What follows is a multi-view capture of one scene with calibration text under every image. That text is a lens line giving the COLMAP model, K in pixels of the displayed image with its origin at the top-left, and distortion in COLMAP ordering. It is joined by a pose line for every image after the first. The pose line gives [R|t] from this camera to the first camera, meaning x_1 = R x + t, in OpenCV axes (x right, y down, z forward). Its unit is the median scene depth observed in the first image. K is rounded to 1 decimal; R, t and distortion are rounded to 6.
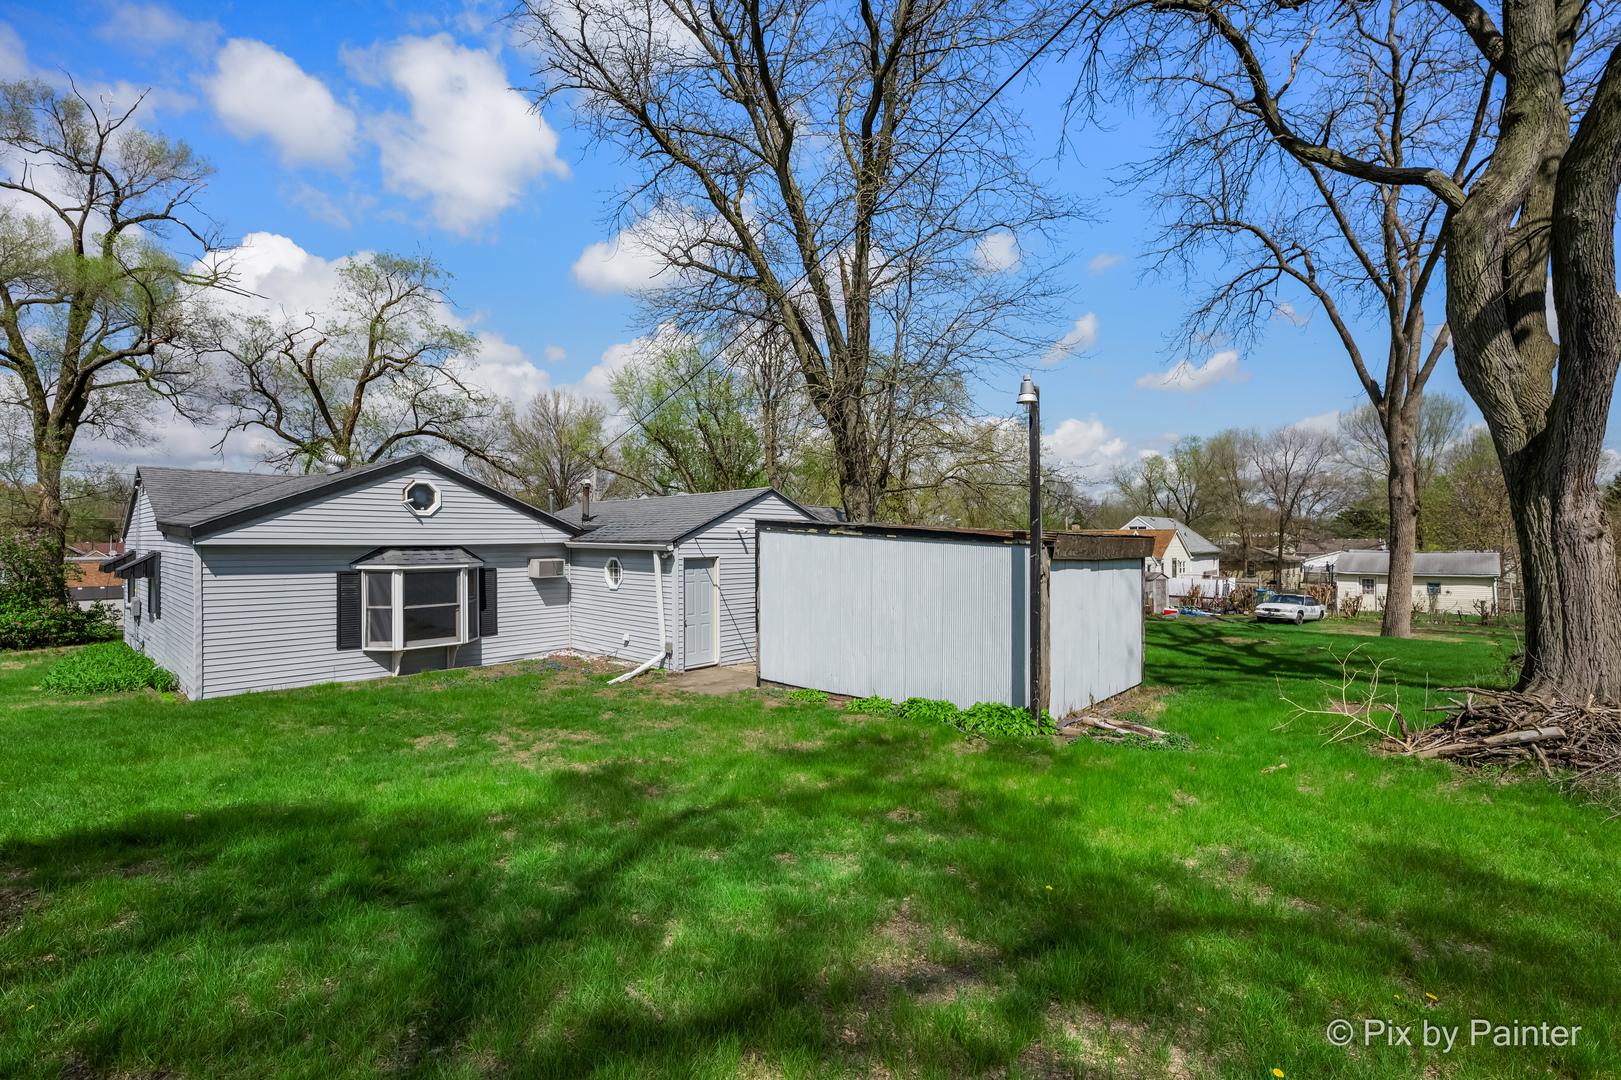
lens RADIAL K [[725.3, 0, 805.4], [0, 725.3, 547.6], [0, 0, 1]] dist [-0.000545, 0.000744]
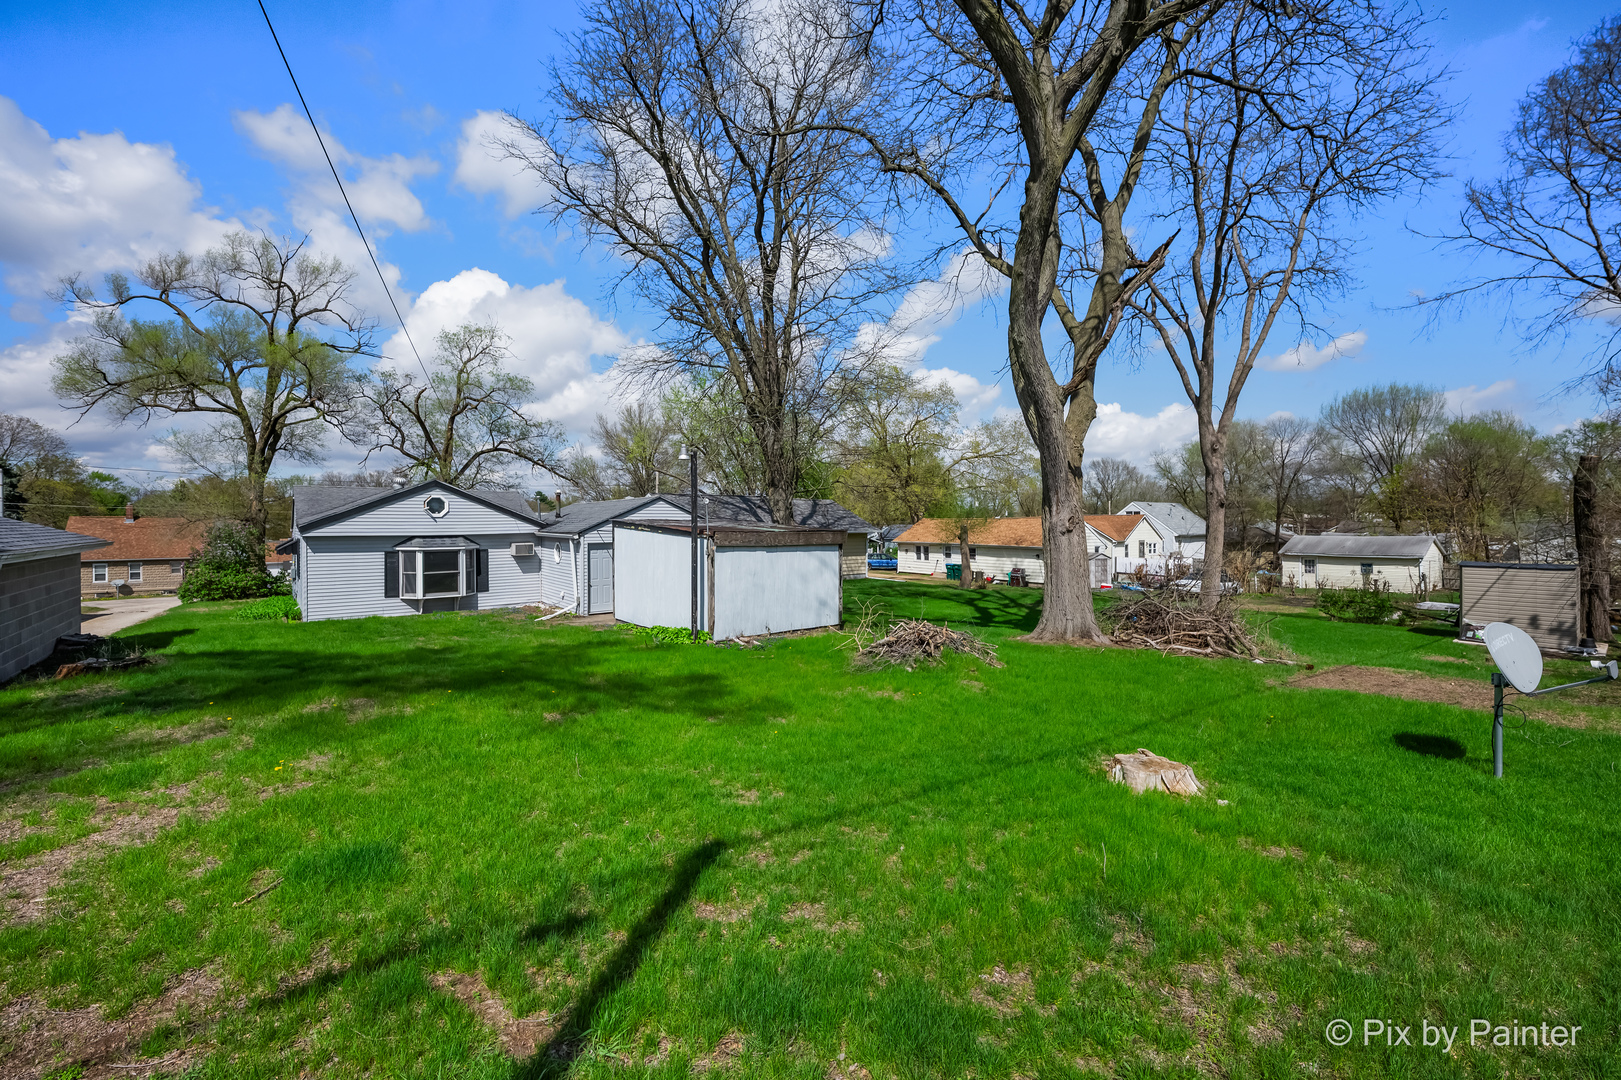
lens RADIAL K [[677.2, 0, 815.1], [0, 677.2, 532.0], [0, 0, 1]] dist [0.000059, -0.000181]
pose [[0.989065, -0.001130, -0.147476, 0.474822], [0.001913, 0.999985, 0.005163, -0.014837], [0.147468, -0.005388, 0.989052, -0.337590]]
